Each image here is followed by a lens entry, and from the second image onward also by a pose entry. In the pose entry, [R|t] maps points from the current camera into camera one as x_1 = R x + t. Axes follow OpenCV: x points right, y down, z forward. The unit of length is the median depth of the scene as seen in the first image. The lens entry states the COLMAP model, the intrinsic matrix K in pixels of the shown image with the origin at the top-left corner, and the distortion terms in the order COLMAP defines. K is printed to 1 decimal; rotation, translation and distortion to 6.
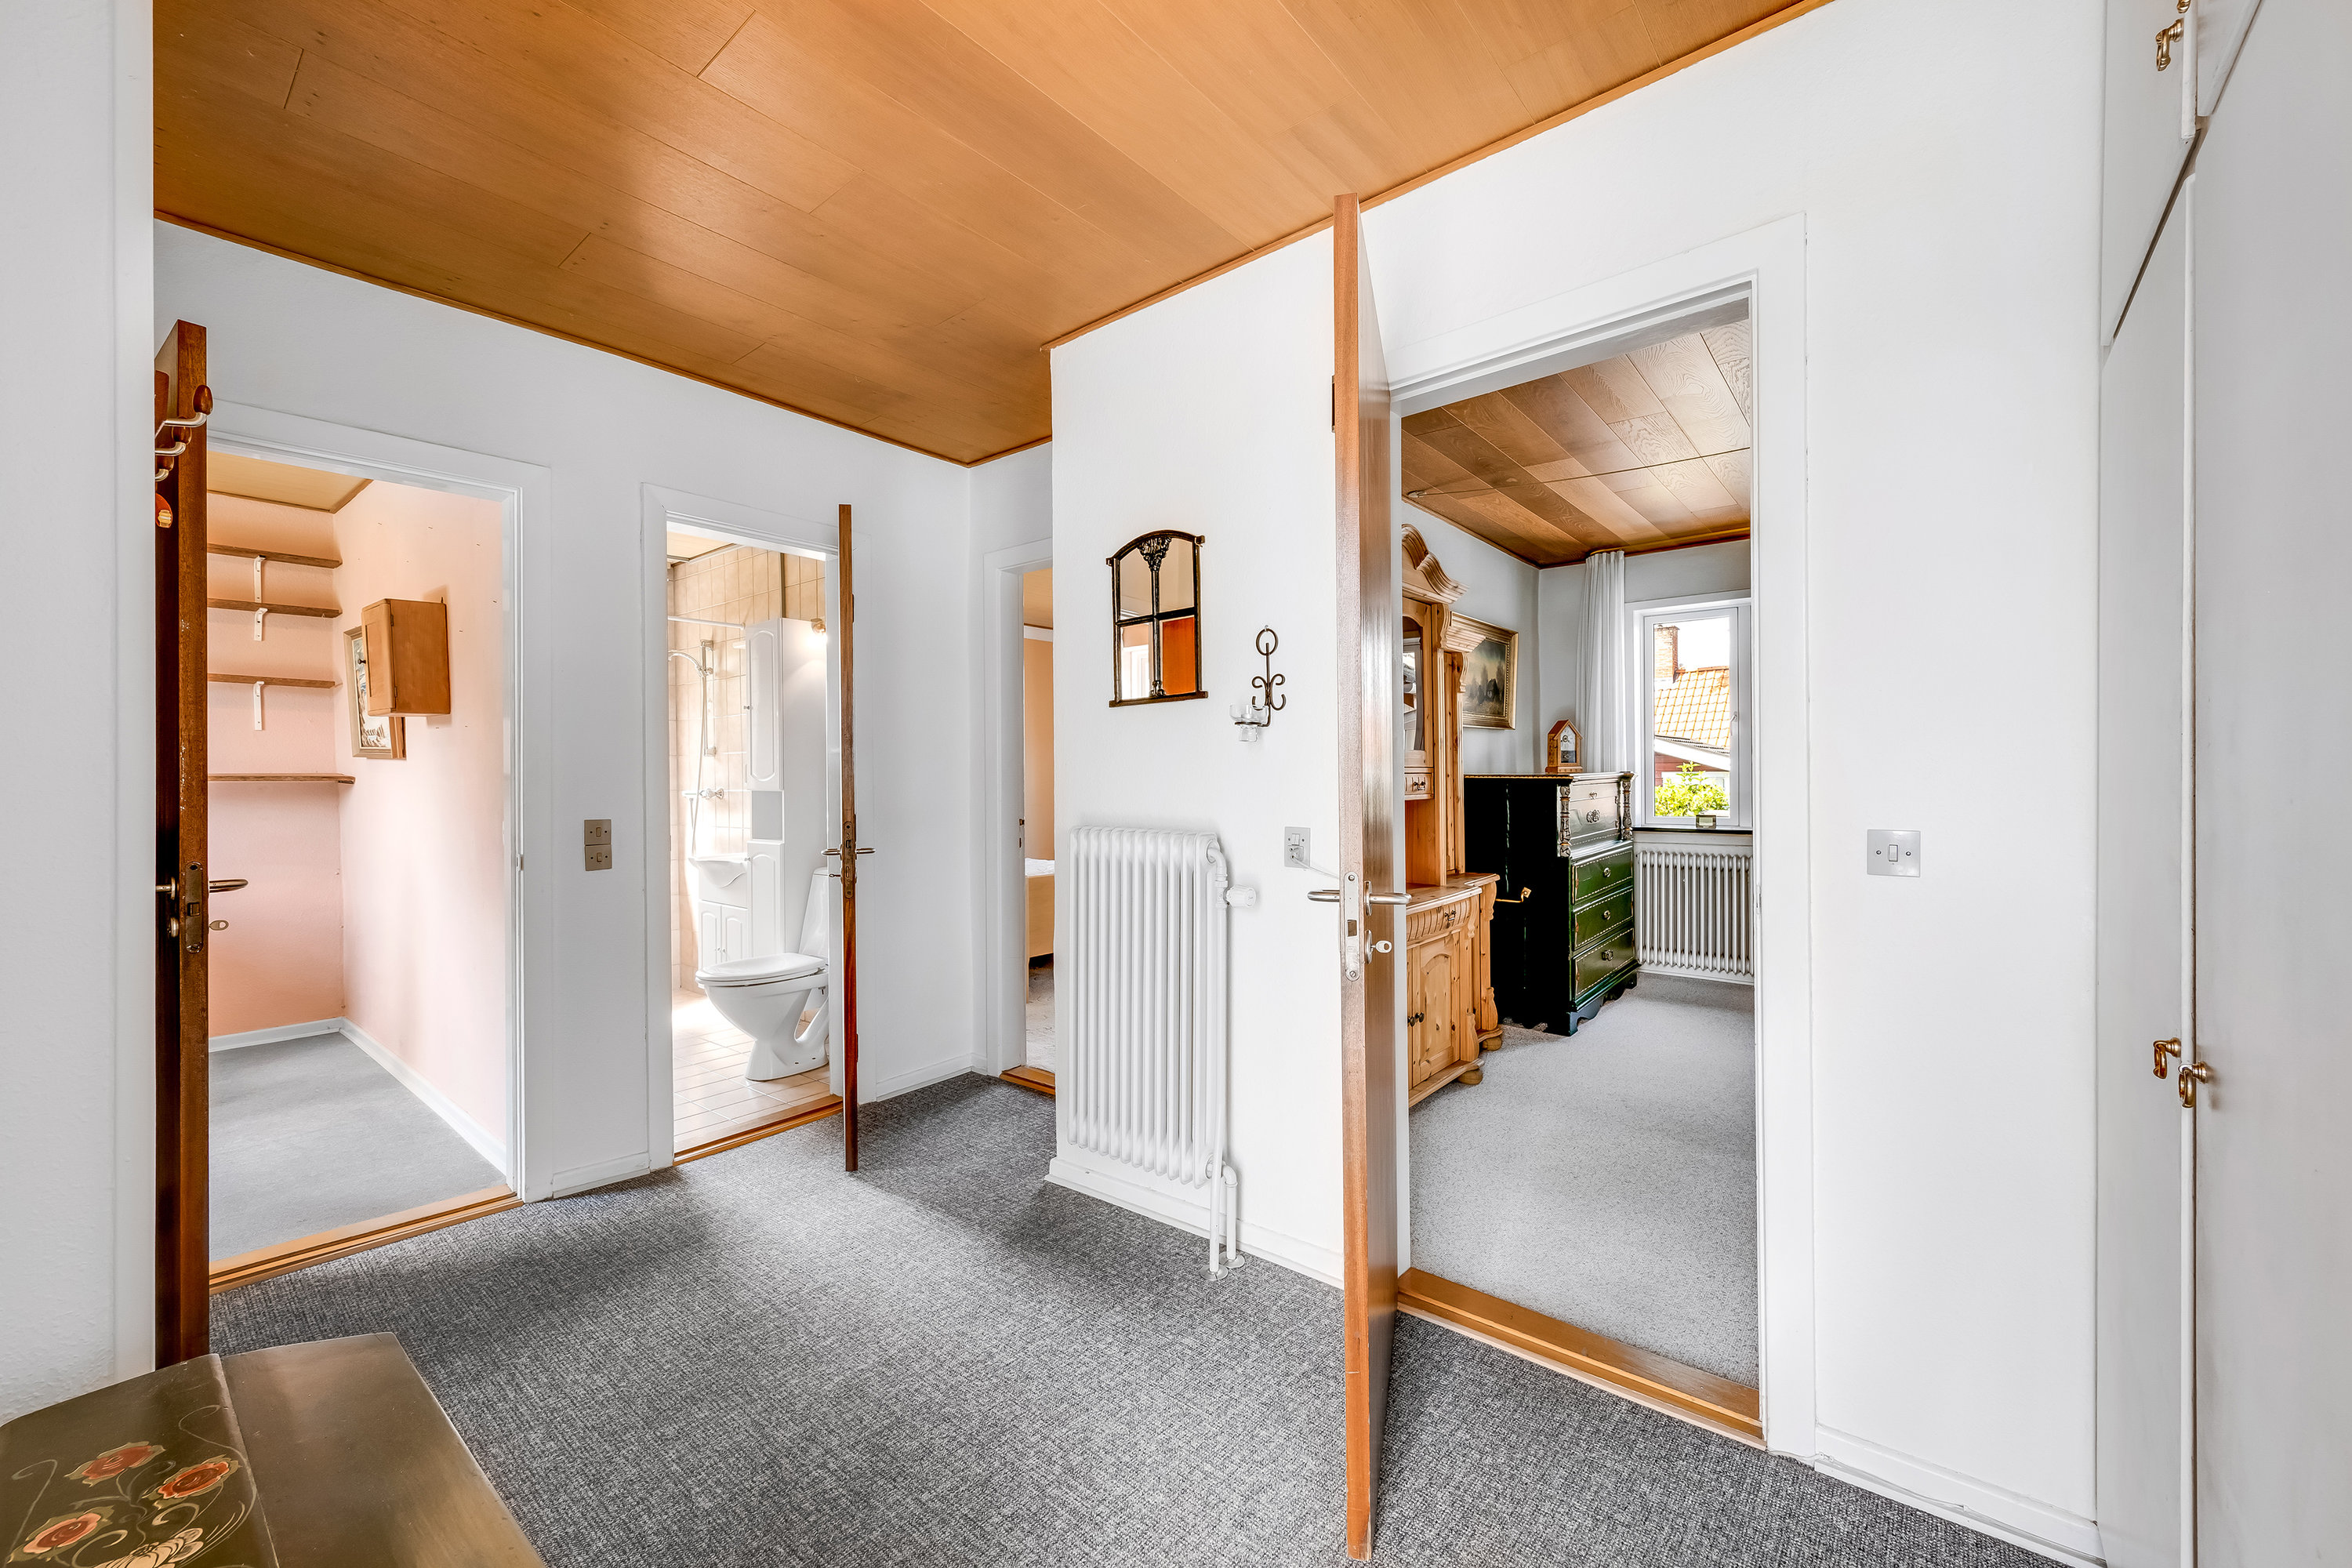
lens RADIAL K [[934.0, 0, 1180.4], [0, 934.0, 792.9], [0, 0, 1]] dist [0.000459, 0.000422]
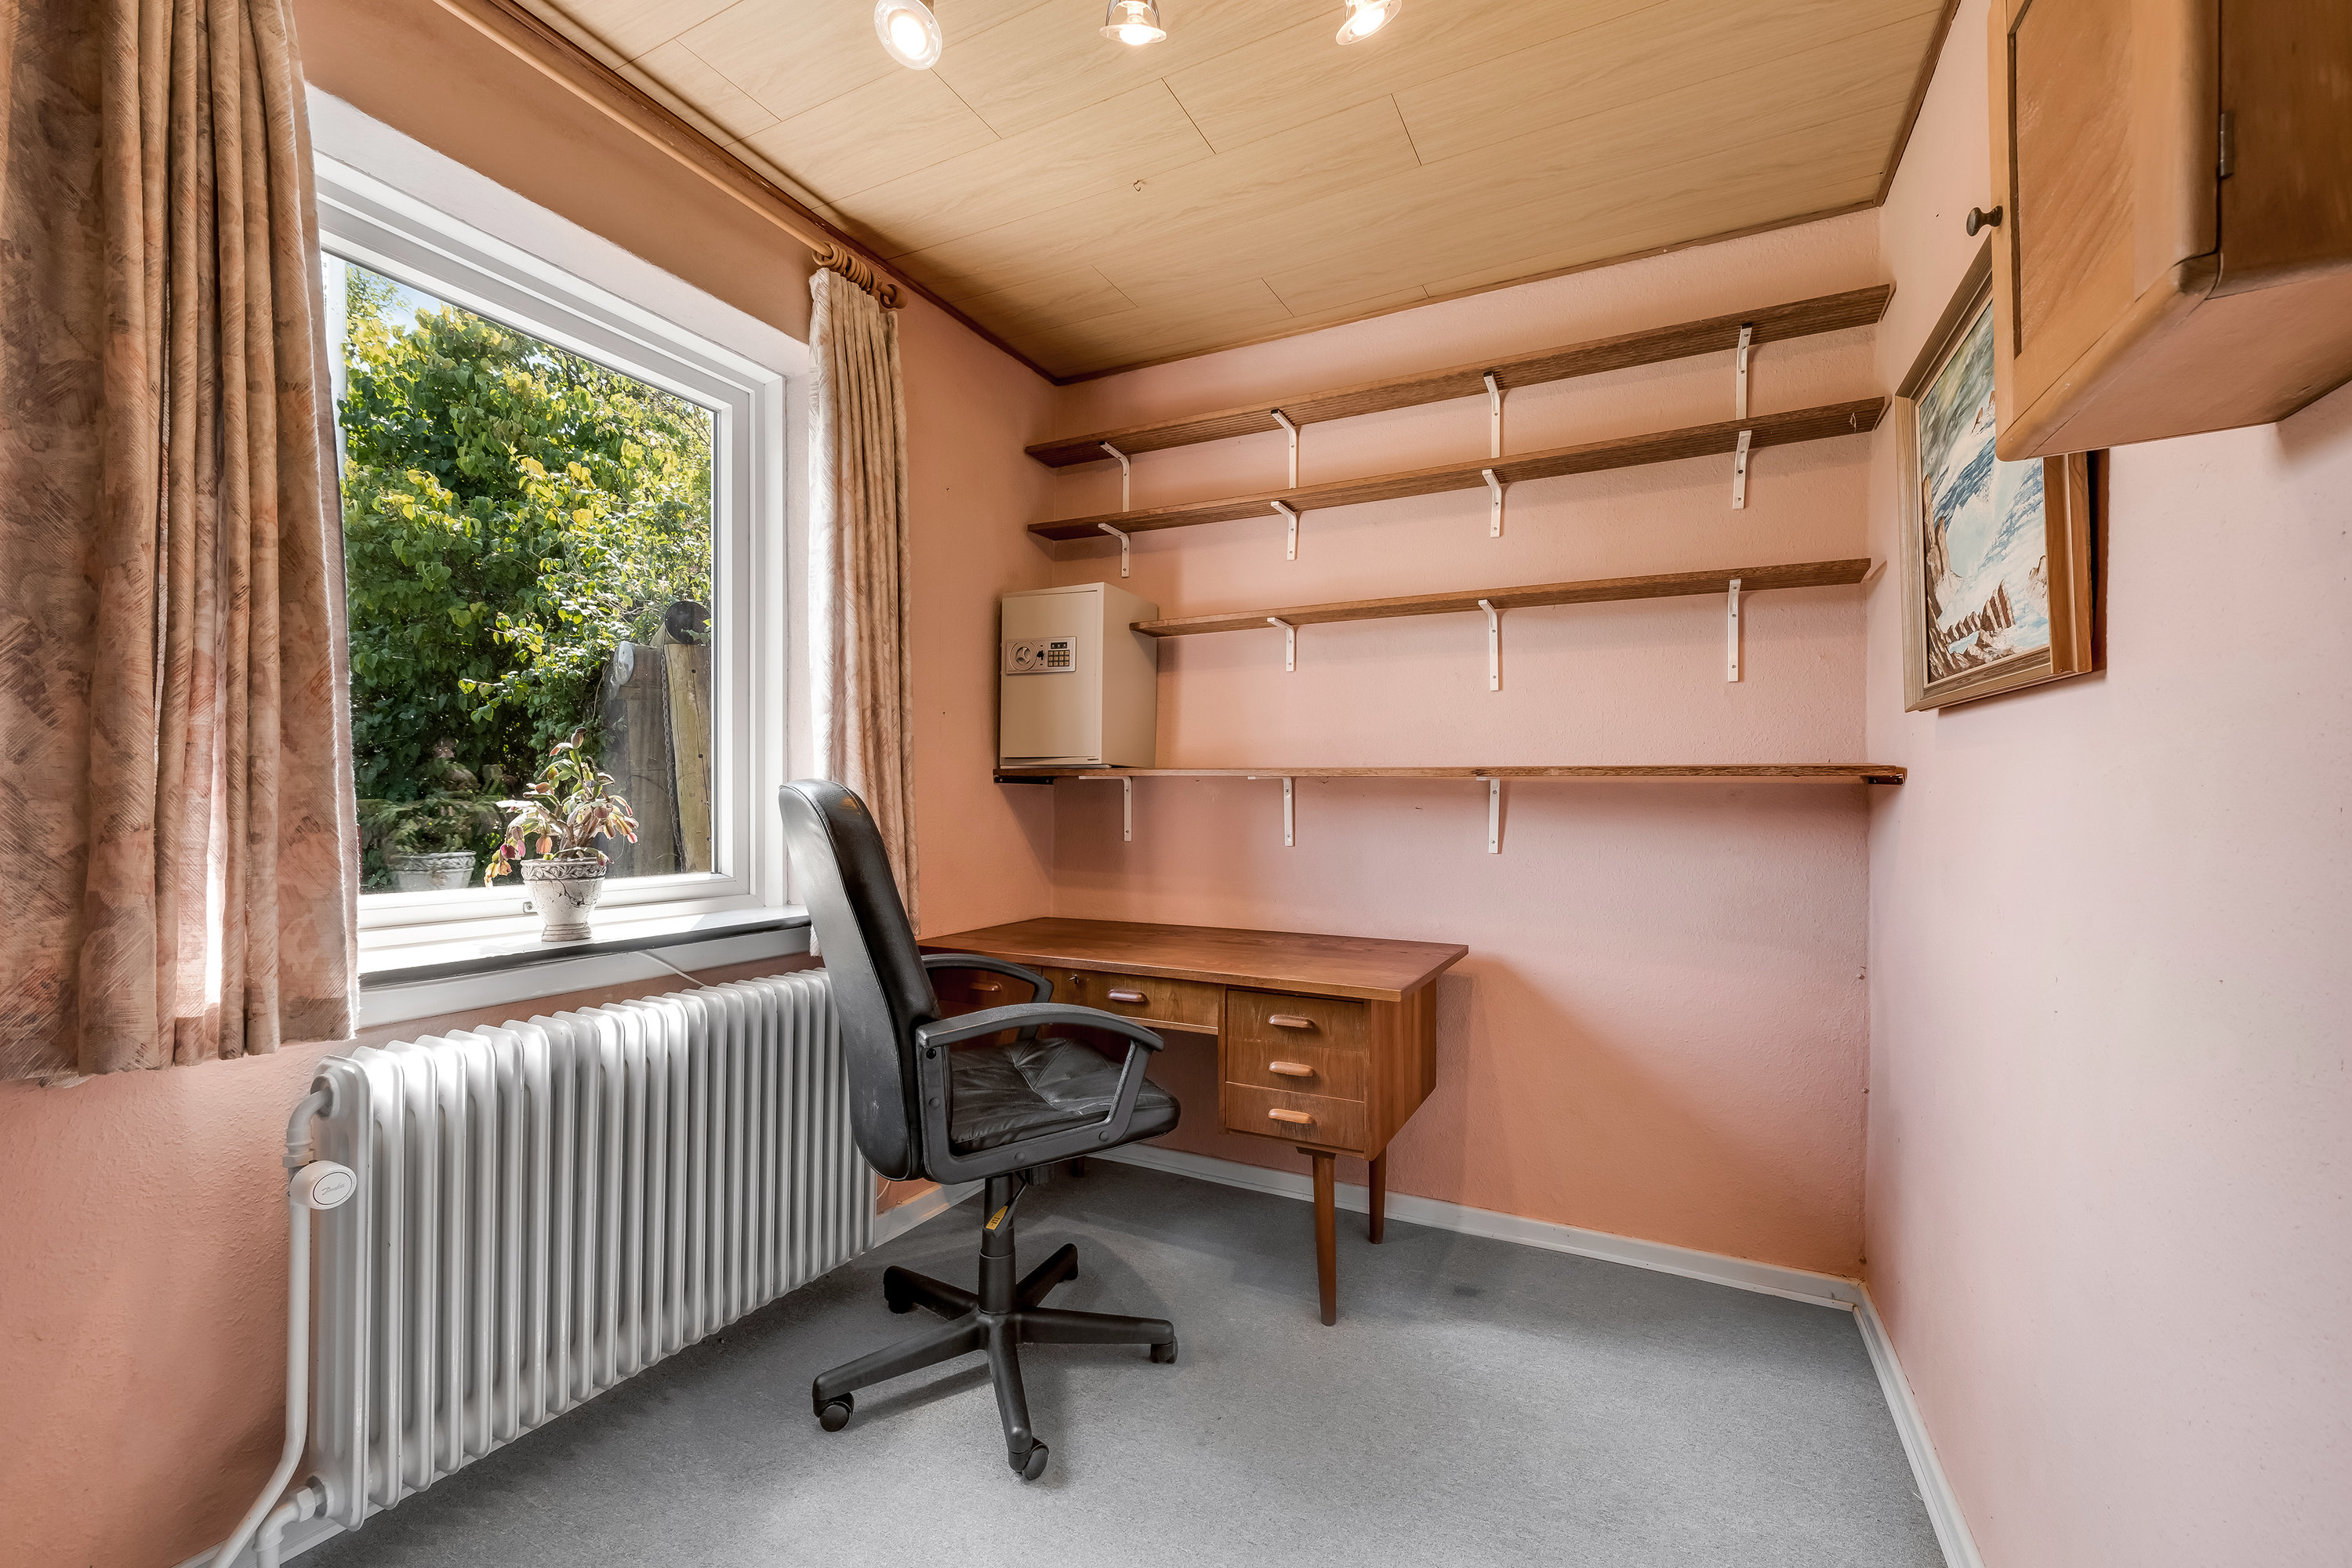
lens RADIAL K [[934.0, 0, 1179.5], [0, 934.0, 798.3], [0, 0, 1]] dist [0.000459, 0.000422]
pose [[0.201270, 0.003861, -0.979528, -0.546781], [-0.013209, 0.999912, 0.001227, 0.001826], [0.979447, 0.012692, 0.201303, 0.603718]]
